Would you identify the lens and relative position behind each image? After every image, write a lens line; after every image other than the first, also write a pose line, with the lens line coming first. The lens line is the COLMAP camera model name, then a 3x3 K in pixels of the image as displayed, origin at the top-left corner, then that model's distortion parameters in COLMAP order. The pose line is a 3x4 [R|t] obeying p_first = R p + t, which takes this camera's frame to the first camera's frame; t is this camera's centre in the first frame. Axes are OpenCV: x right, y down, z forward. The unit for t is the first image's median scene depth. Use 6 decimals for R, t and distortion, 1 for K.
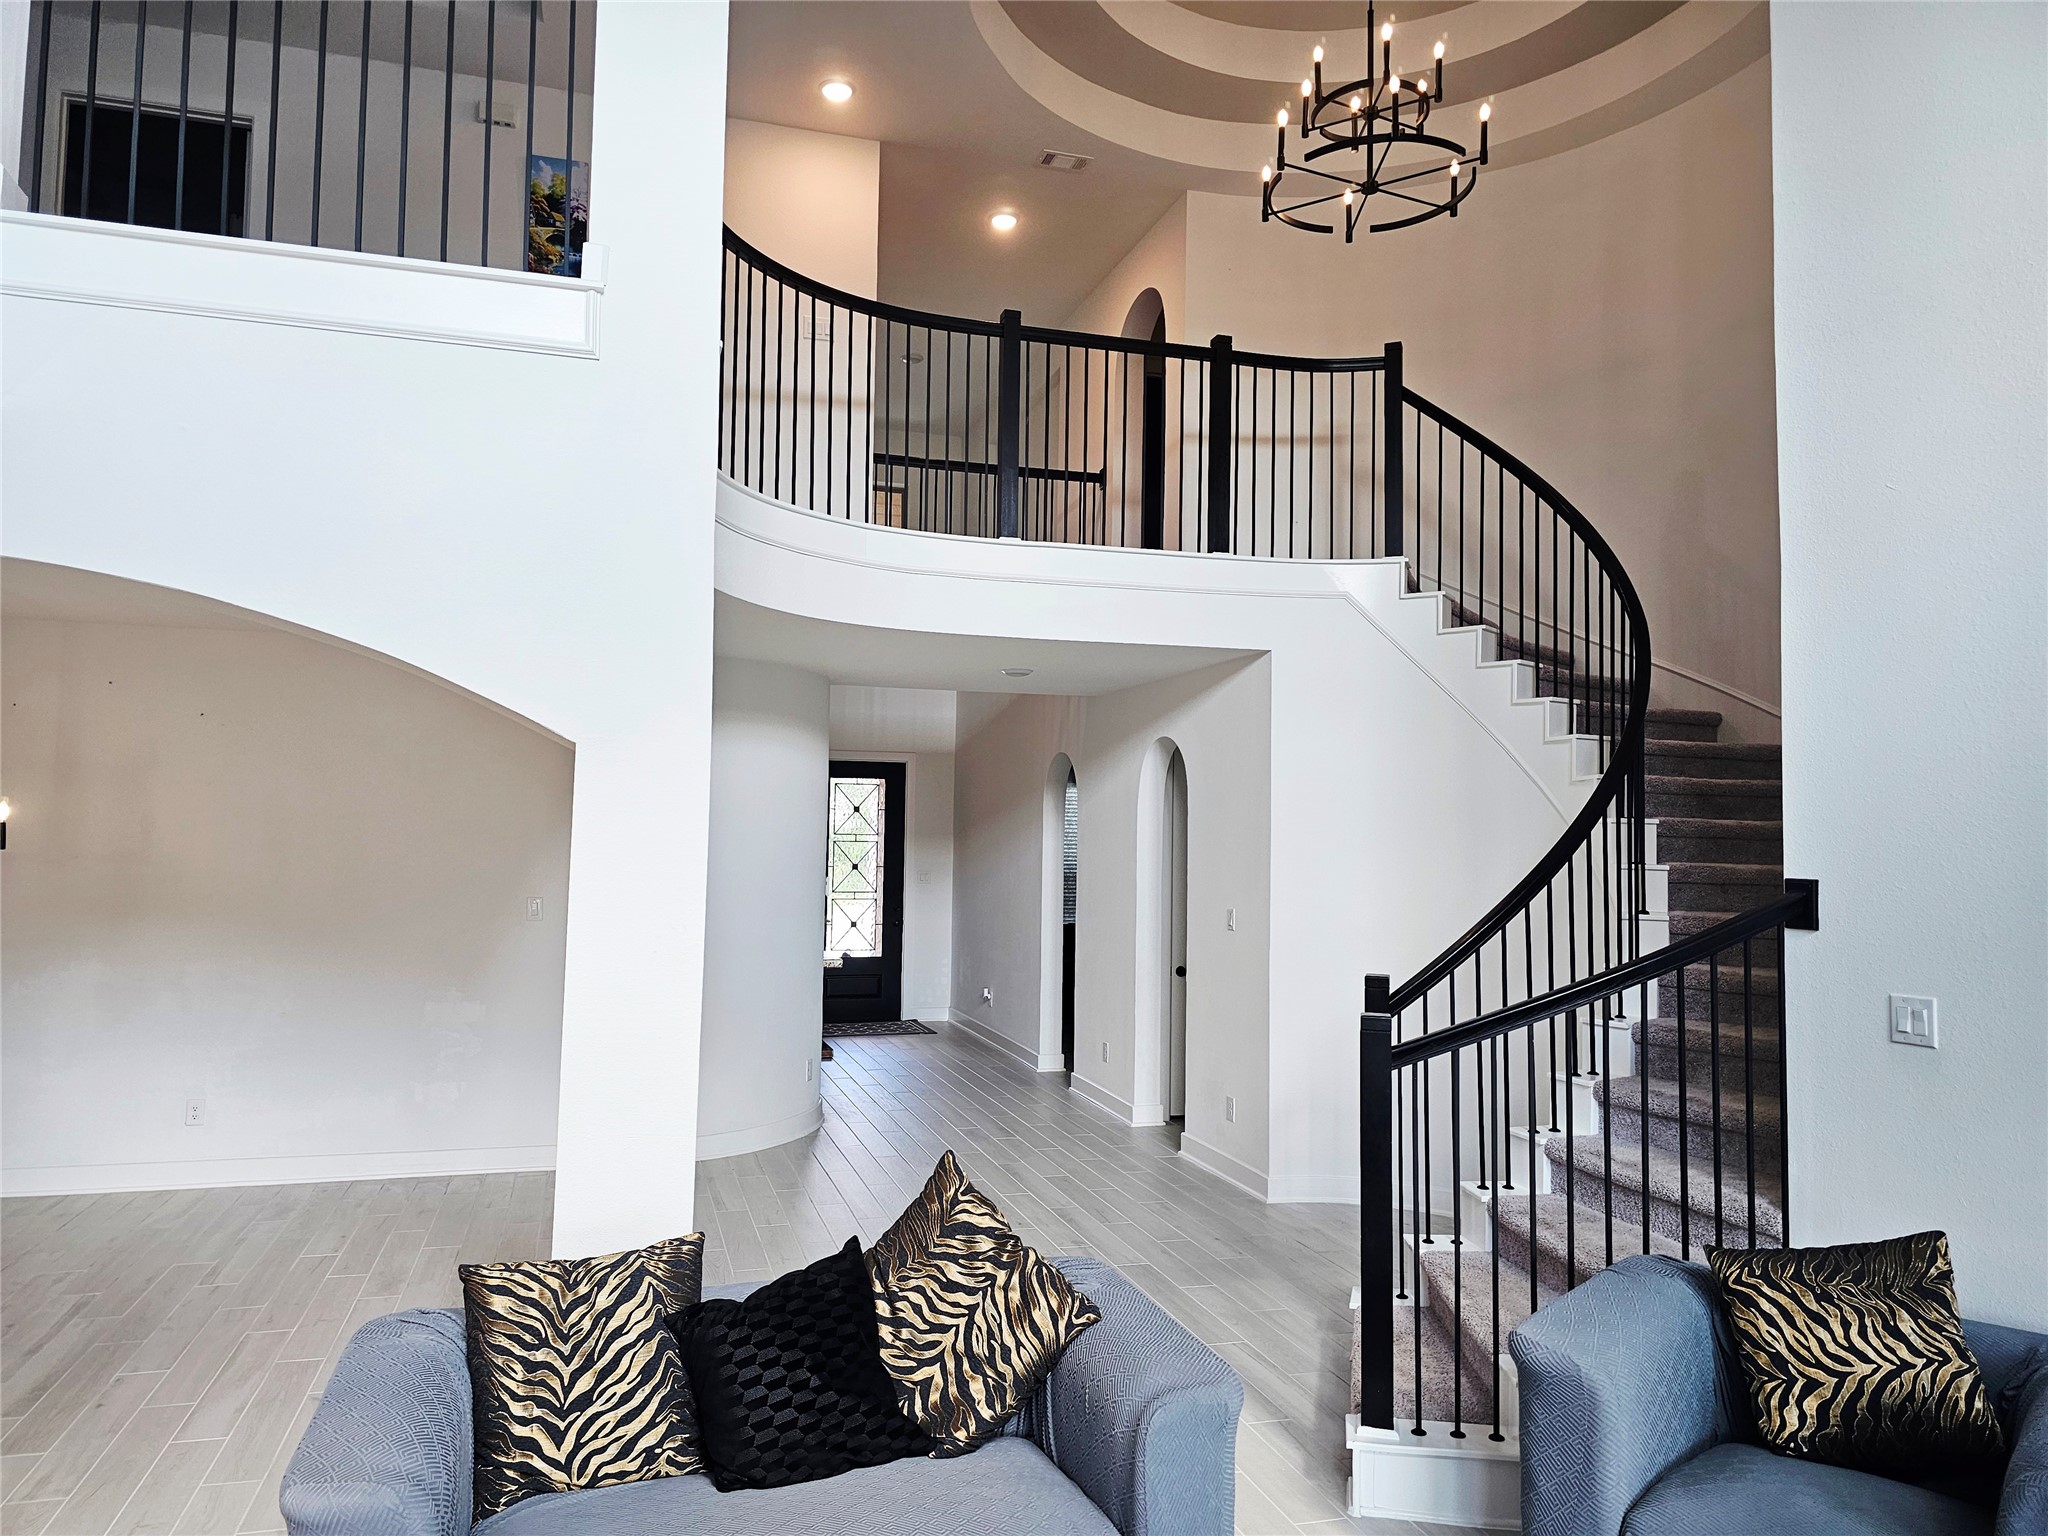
lens RADIAL K [[1372.7, 0, 951.0], [0, 1372.7, 752.7], [0, 0, 1]] dist [0.051242, -0.046976]
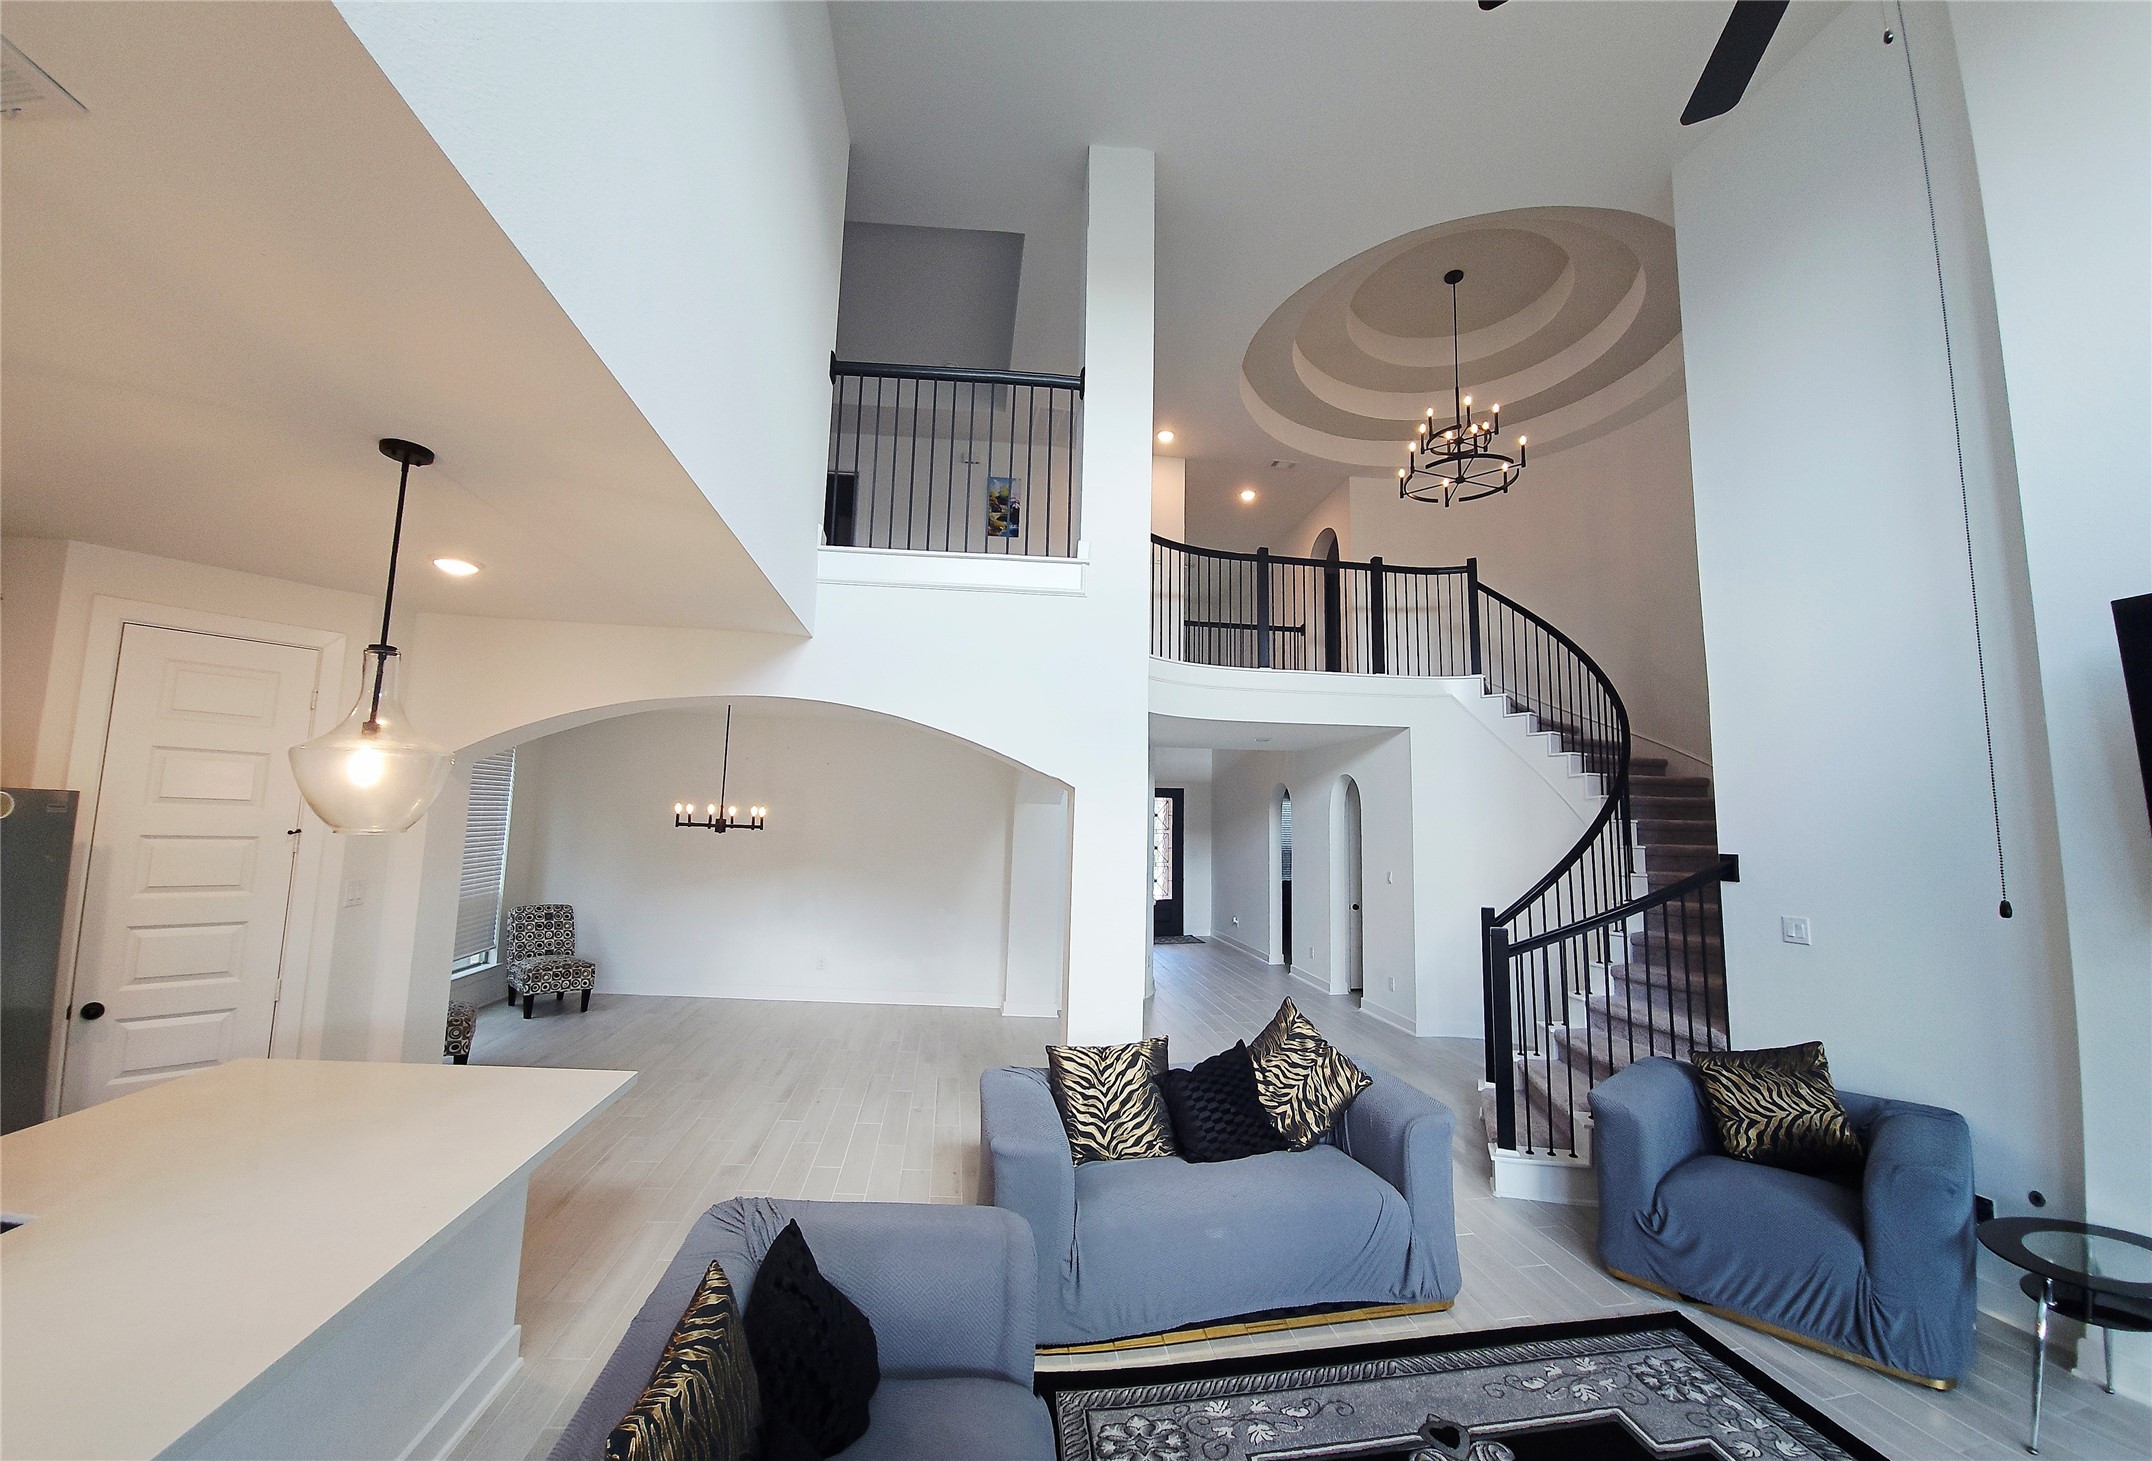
lens RADIAL K [[827.7, 0, 1082.9], [0, 827.7, 730.3], [0, 0, 1]] dist [-0.018572, -0.000869]
pose [[0.996206, -0.012010, -0.086193, -0.130642], [0.007136, 0.998369, -0.056639, -0.015619], [0.086732, 0.055810, 0.994667, -0.145416]]
